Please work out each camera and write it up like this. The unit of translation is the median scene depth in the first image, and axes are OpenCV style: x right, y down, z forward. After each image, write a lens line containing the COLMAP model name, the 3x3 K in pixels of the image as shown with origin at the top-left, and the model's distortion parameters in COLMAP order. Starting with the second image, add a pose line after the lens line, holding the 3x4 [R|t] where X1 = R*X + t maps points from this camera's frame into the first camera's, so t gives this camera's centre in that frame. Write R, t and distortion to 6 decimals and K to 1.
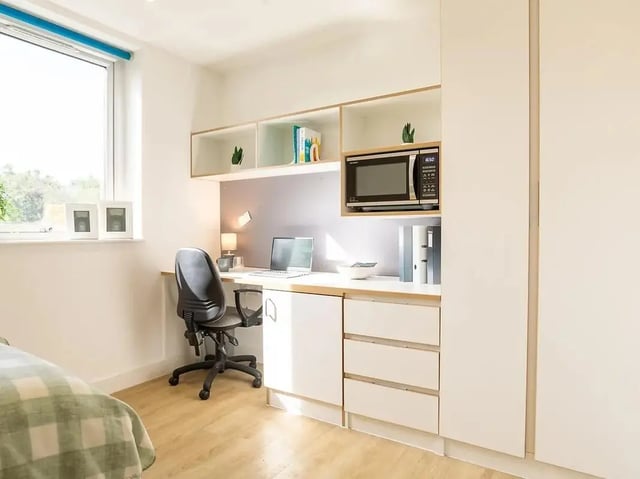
lens RADIAL K [[409.3, 0, 318.8], [0, 409.3, 236.7], [0, 0, 1]] dist [-0.022404, 0.000814]
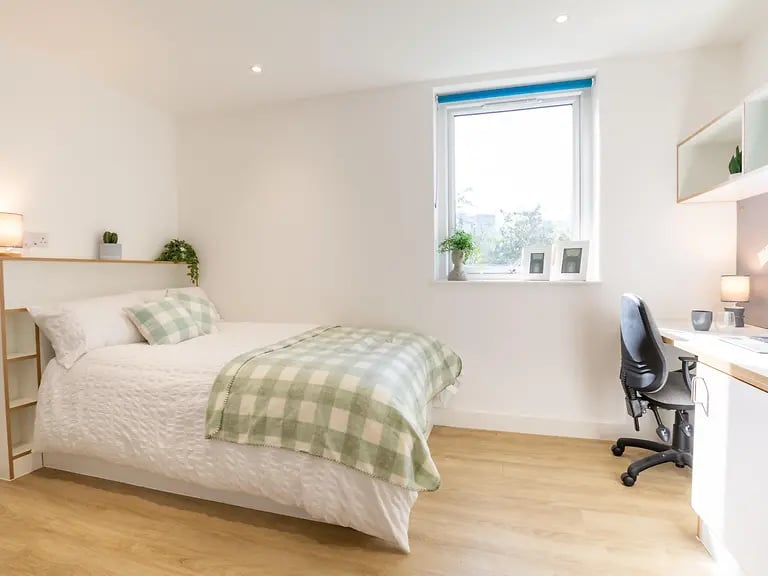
lens RADIAL K [[416.0, 0, 381.0], [0, 416.0, 284.2], [0, 0, 1]] dist [-0.026612, 0.002983]
pose [[0.284209, 0.031043, -0.958260, 0.334677], [-0.008741, 0.999518, 0.029787, -0.012095], [0.958723, -0.000089, 0.284343, 0.309072]]
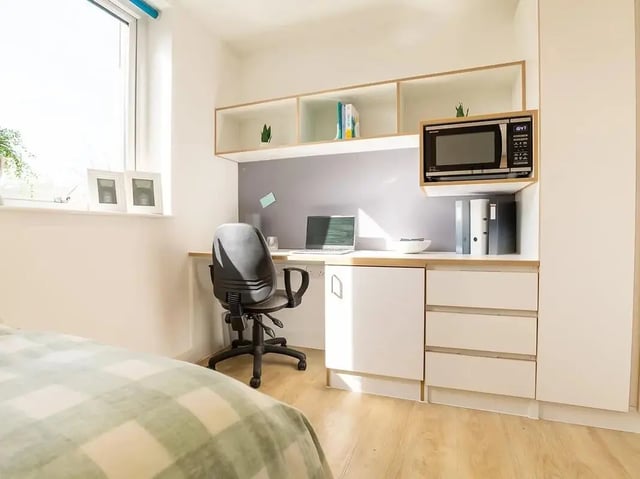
lens RADIAL K [[336.1, 0, 320.6], [0, 336.1, 234.6], [0, 0, 1]] dist [-0.030827, 0.002359]
pose [[0.976455, -0.003541, 0.215694, -0.298887], [0.005001, 0.999968, -0.006225, 0.059456], [-0.215665, 0.007157, 0.976441, 0.229506]]
